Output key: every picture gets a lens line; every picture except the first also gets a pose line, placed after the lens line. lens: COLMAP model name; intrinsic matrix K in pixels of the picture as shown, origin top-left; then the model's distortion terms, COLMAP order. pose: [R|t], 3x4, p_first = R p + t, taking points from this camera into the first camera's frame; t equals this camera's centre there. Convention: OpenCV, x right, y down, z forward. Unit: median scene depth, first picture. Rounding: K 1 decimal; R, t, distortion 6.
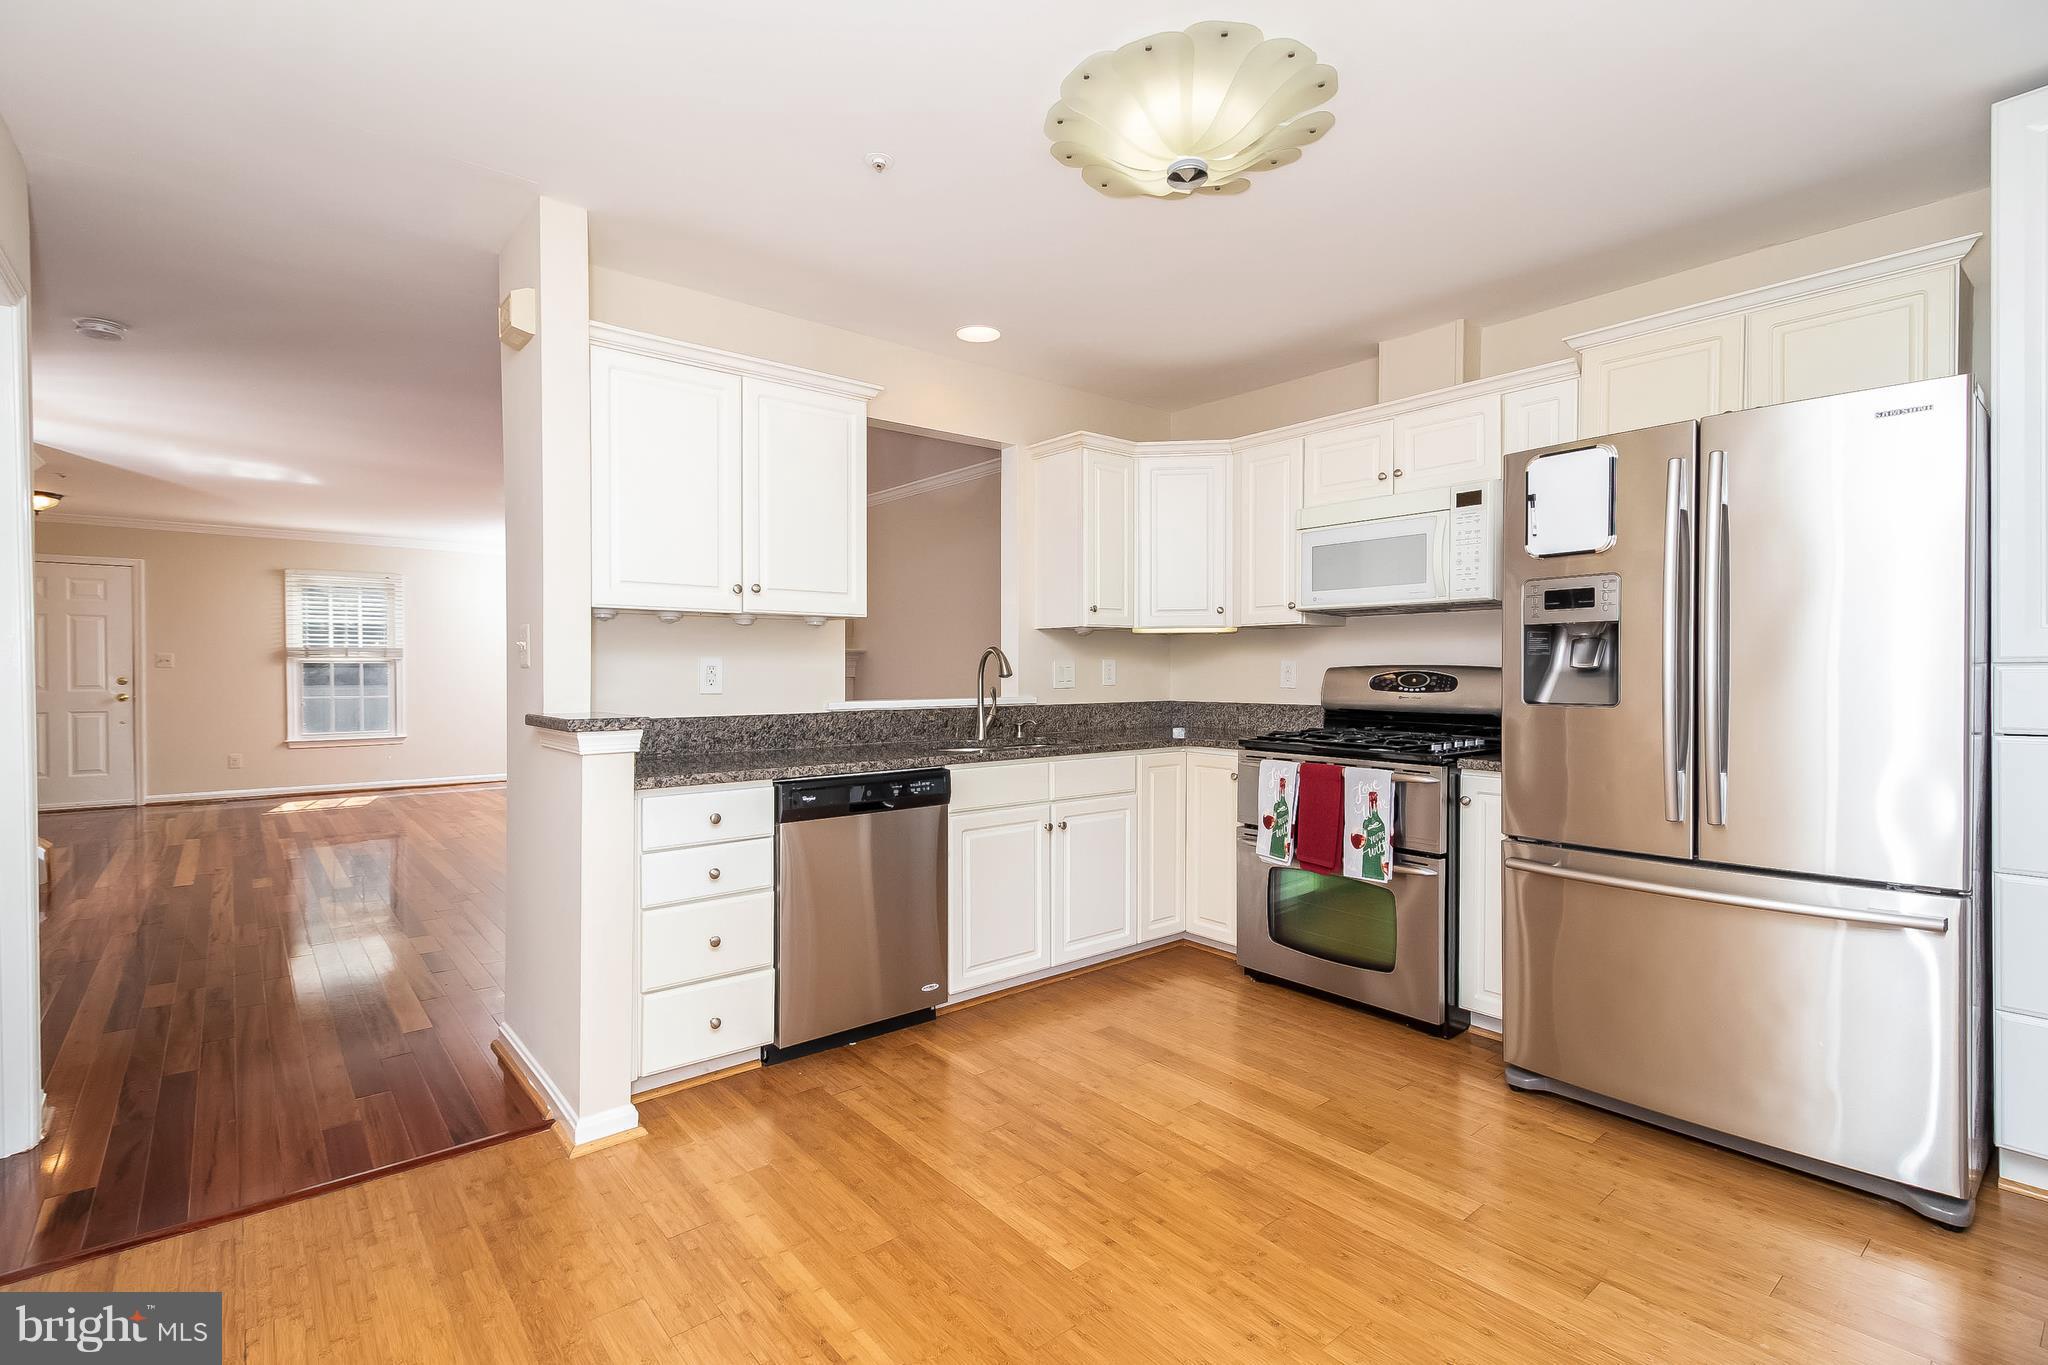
lens RADIAL K [[935.8, 0, 999.1], [0, 935.8, 683.1], [0, 0, 1]] dist [0.005156, 0.000378]
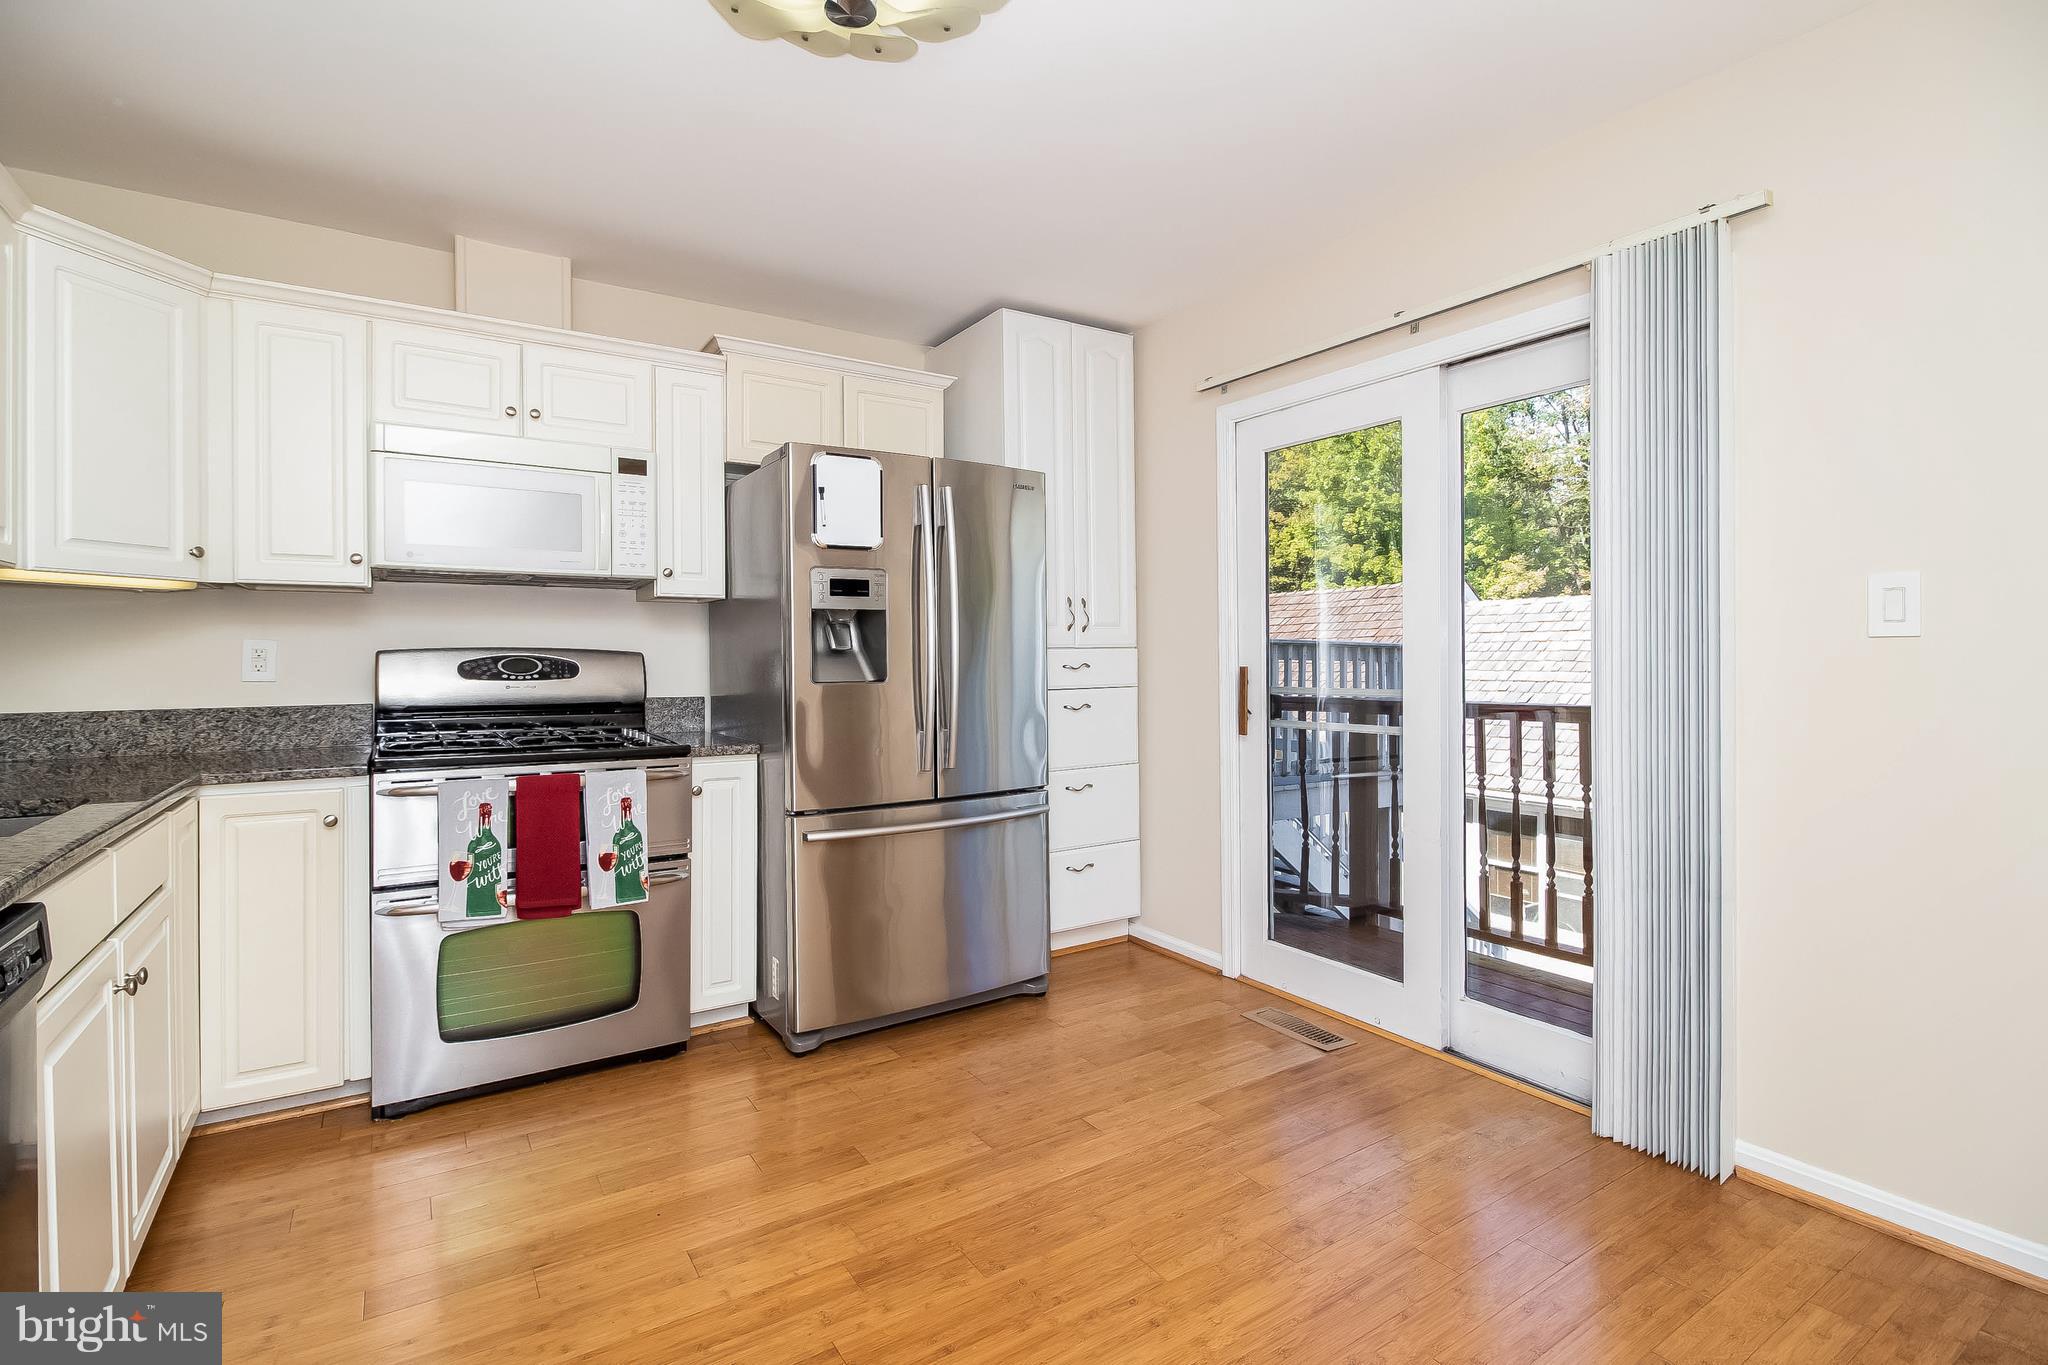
lens RADIAL K [[945.2, 0, 1003.2], [0, 945.2, 663.5], [0, 0, 1]] dist [0.002982, 0.000119]
pose [[0.112534, -0.006308, 0.993628, -0.420654], [0.019441, 0.999802, 0.004145, -0.000655], [-0.993458, 0.018851, 0.112635, 0.595595]]
